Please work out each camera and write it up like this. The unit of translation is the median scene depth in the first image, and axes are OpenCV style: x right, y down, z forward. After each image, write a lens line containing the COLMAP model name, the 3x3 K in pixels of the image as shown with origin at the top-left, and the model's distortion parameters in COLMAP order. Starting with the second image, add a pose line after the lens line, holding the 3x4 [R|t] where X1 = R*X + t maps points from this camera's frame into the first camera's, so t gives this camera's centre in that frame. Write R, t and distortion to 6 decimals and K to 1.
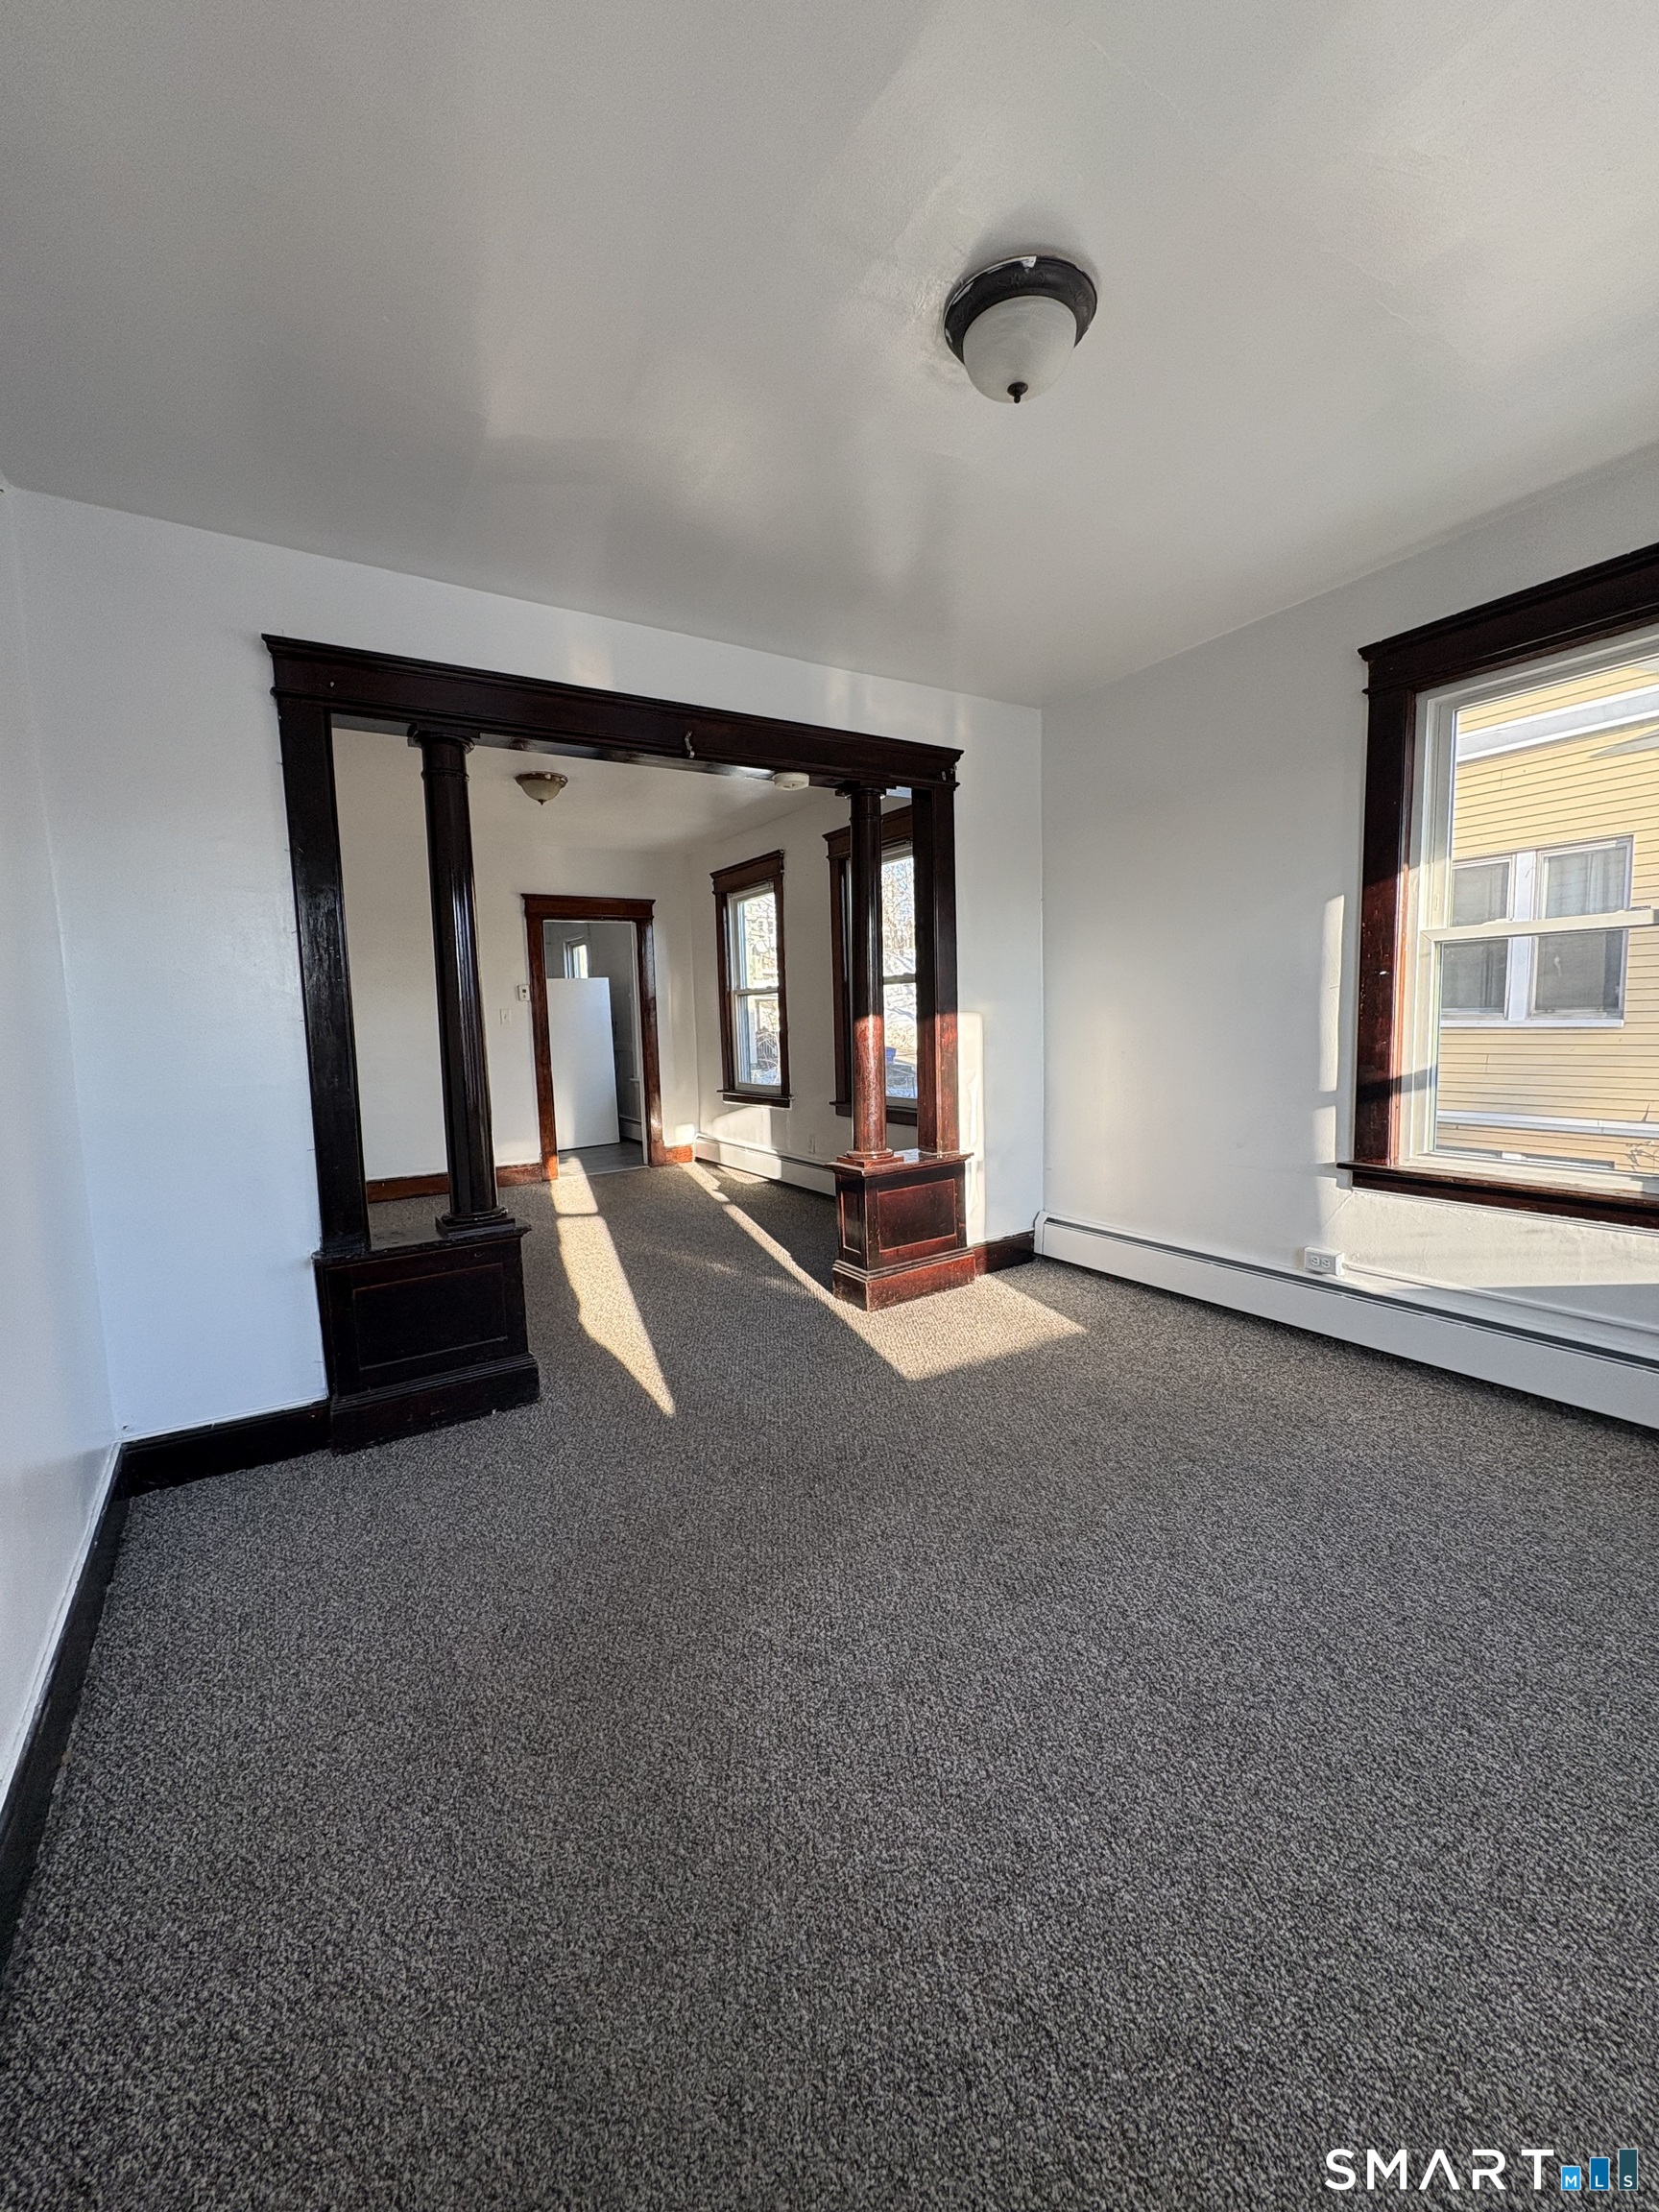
lens RADIAL K [[886.0, 0, 825.3], [0, 886.0, 1114.9], [0, 0, 1]] dist [-0.001428, -0.000096]
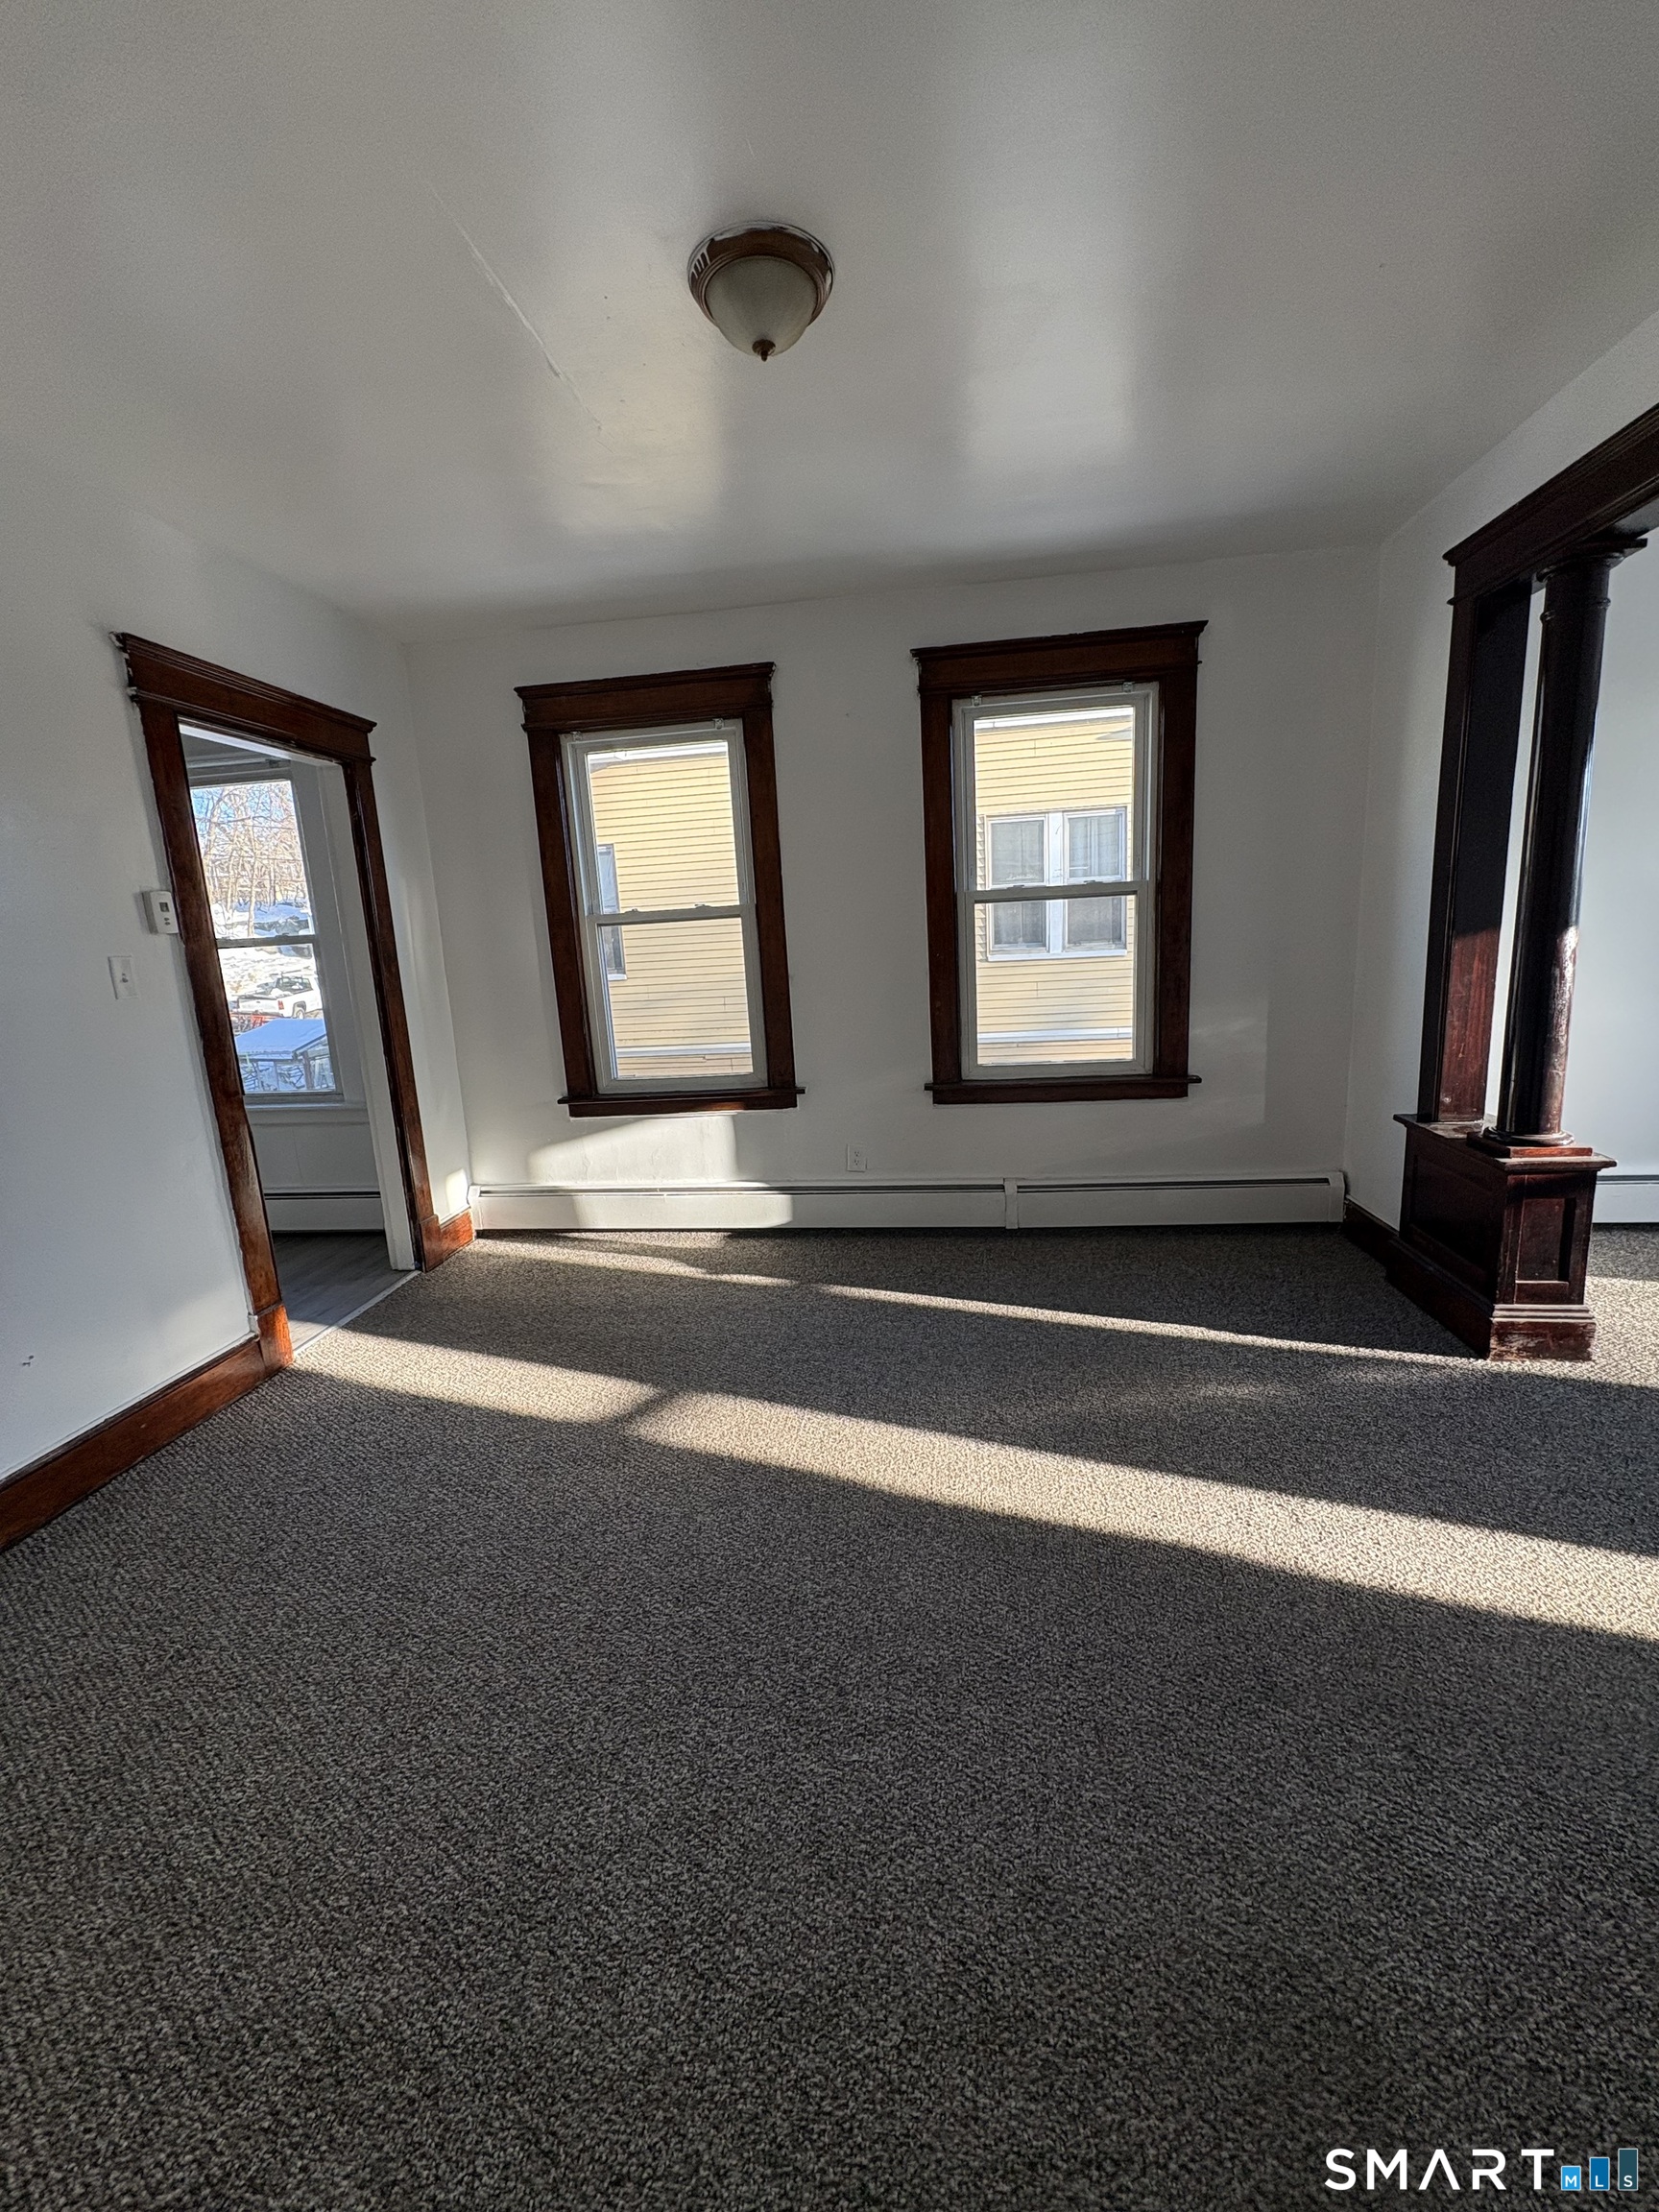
lens RADIAL K [[886.0, 0, 827.0], [0, 886.0, 1106.6], [0, 0, 1]] dist [-0.001428, -0.000096]
pose [[0.638794, -0.146614, 0.755279, -0.442786], [0.114926, 0.988845, 0.094753, -0.057909], [-0.760746, 0.026273, 0.648518, 0.537454]]
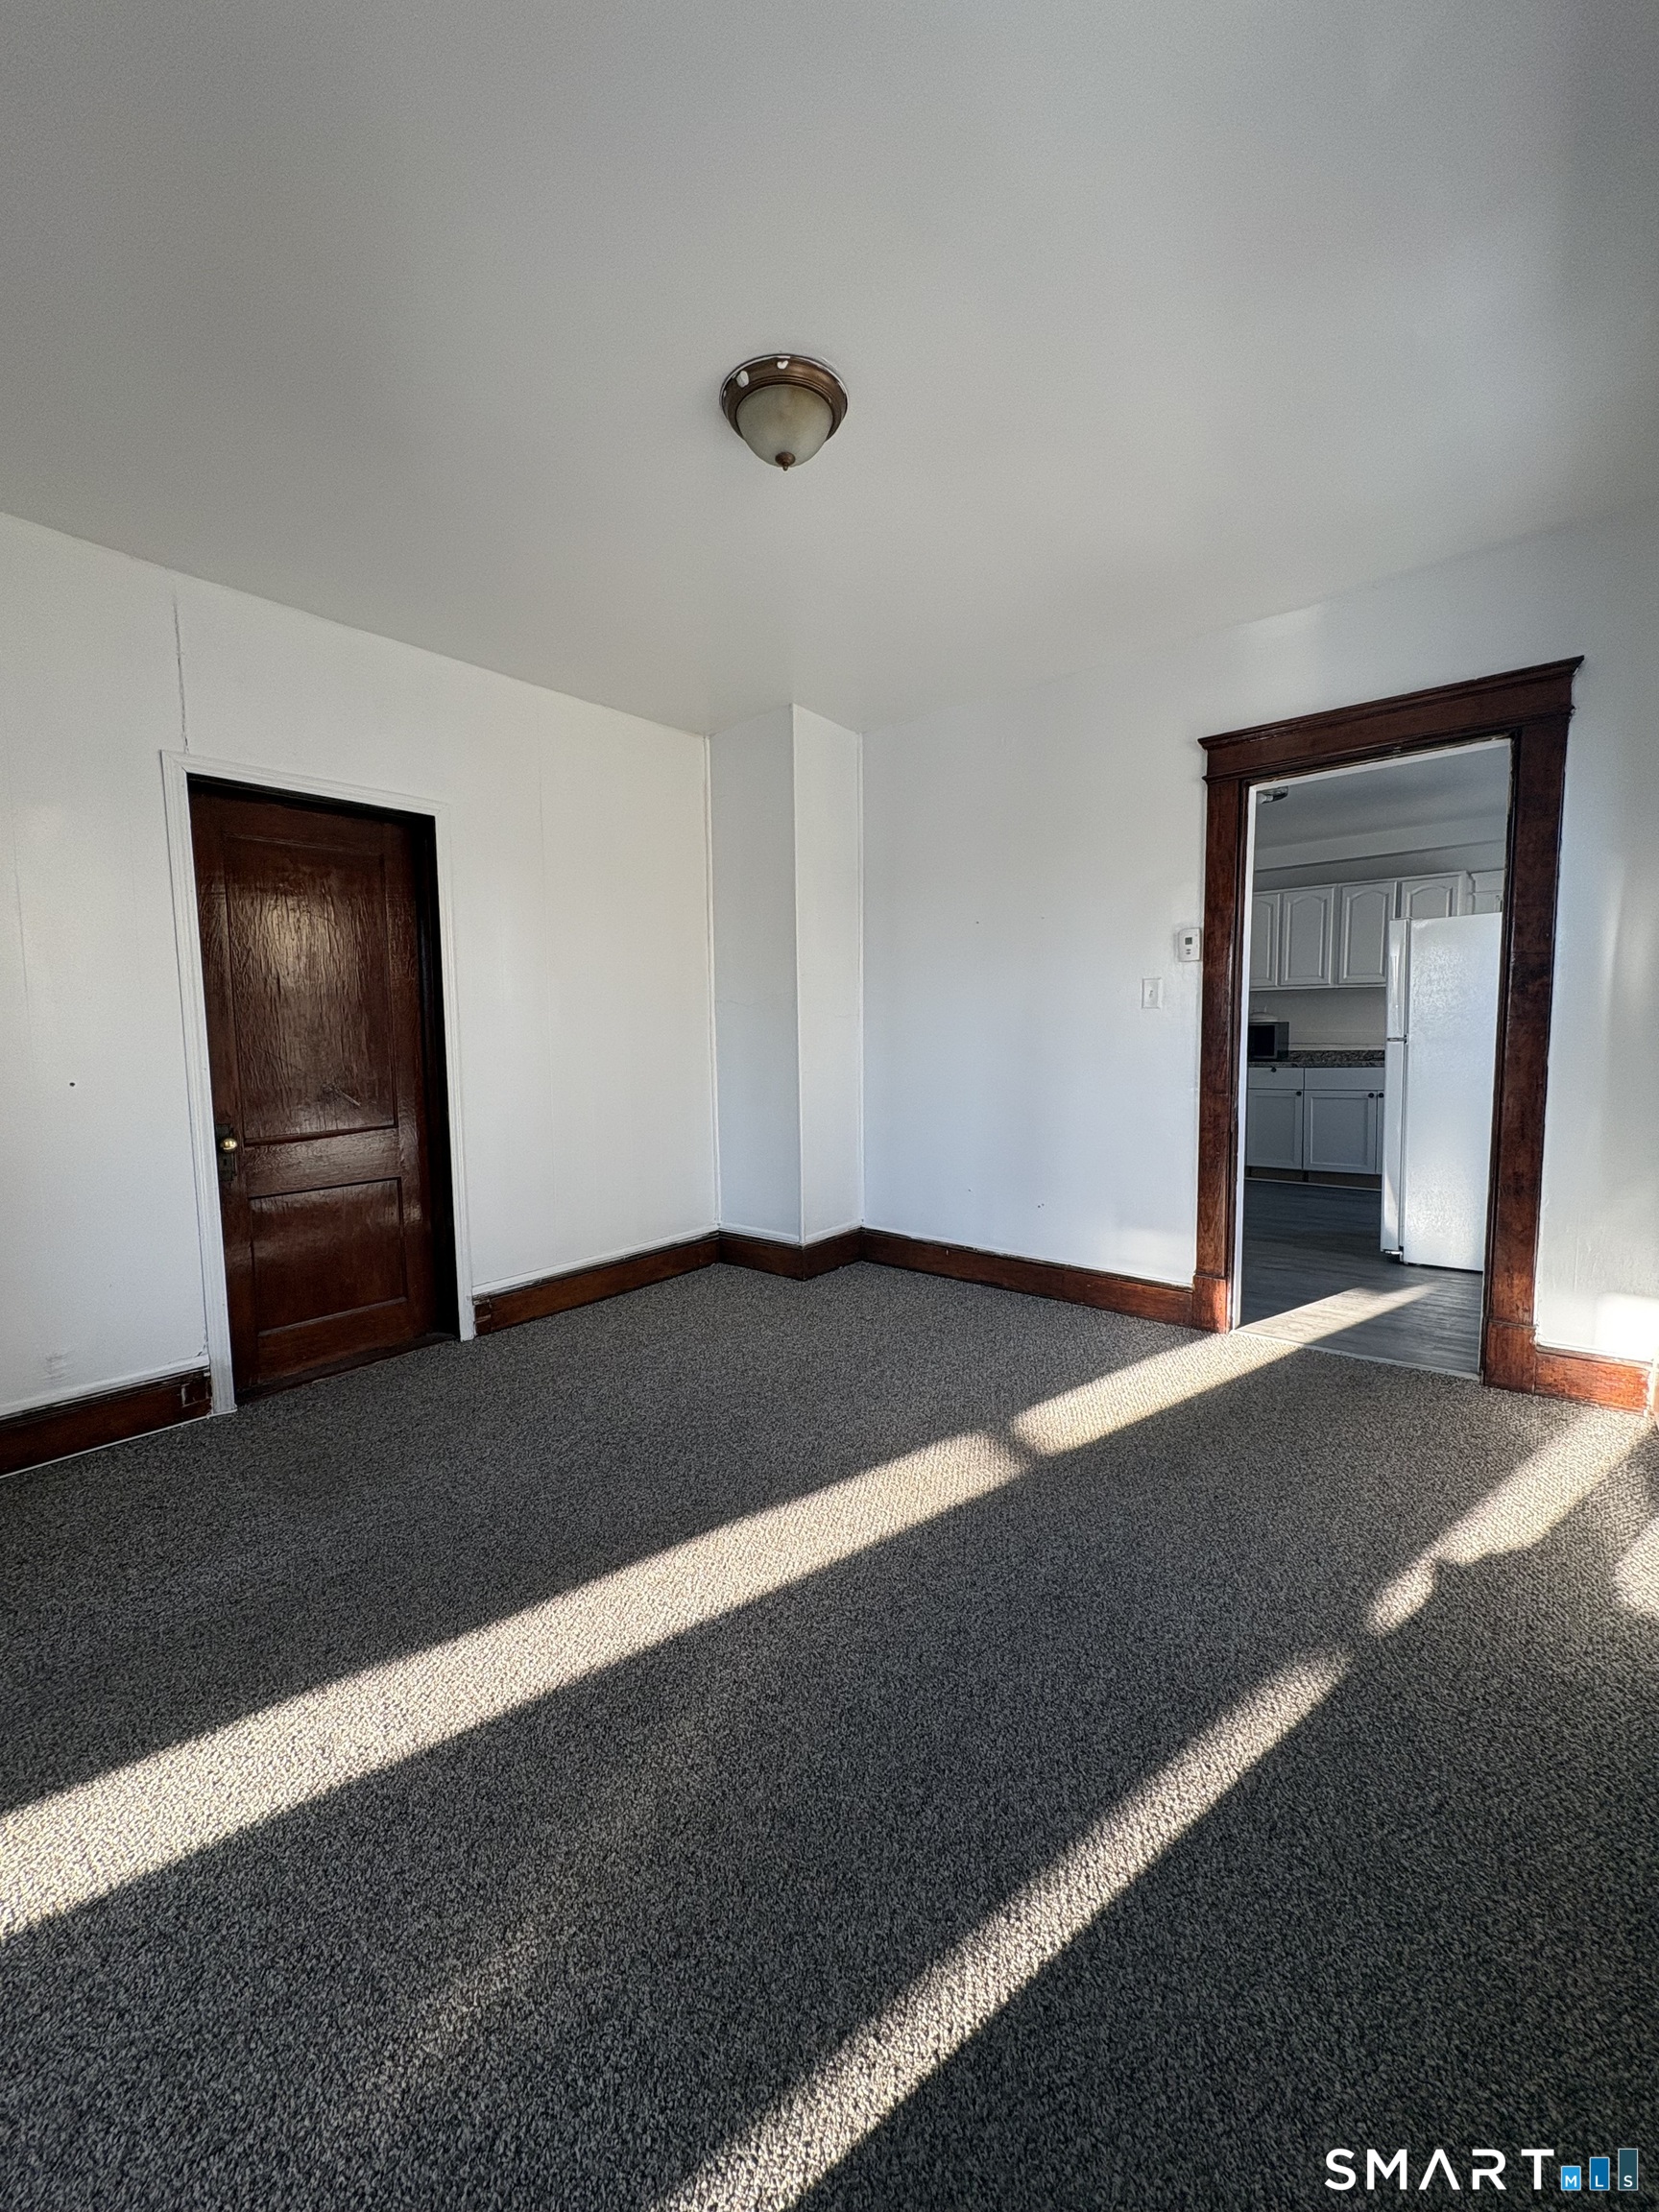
lens RADIAL K [[886.0, 0, 830.2], [0, 886.0, 1105.4], [0, 0, 1]] dist [-0.001428, -0.000096]
pose [[0.301477, 0.108147, -0.947320, 0.076516], [-0.099375, 0.991700, 0.081588, -0.067295], [0.948281, 0.069543, 0.309722, 0.650316]]
